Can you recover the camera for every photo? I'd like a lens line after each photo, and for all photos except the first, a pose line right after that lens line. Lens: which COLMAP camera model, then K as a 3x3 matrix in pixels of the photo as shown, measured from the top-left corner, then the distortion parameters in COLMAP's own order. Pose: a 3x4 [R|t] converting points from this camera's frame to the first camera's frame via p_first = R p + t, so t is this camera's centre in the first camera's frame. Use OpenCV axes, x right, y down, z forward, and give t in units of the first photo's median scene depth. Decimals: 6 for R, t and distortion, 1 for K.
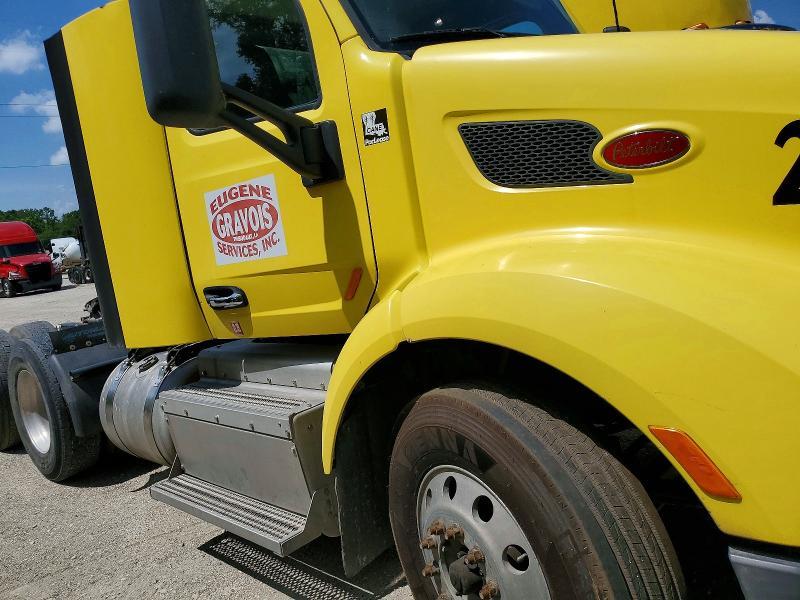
lens RADIAL K [[650.2, 0, 400.0], [0, 650.2, 300.0], [0, 0, 1]] dist [-0.001852, 0.063442]
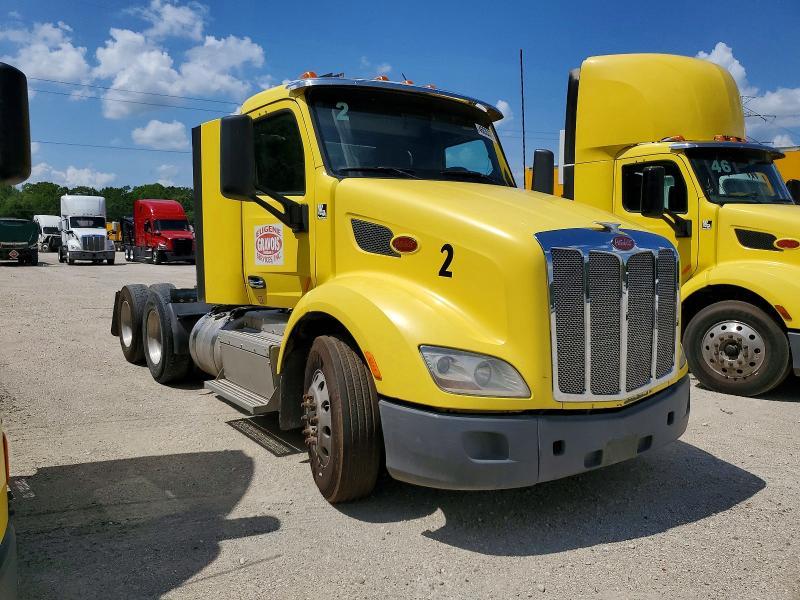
lens RADIAL K [[629.0, 0, 400.0], [0, 629.0, 300.0], [0, 0, 1]] dist [0.057257, -0.011825]
pose [[0.973138, 0.158743, -0.166741, 0.452496], [-0.162639, 0.986636, -0.009887, -0.003277], [0.162943, 0.036740, 0.985951, -0.729887]]
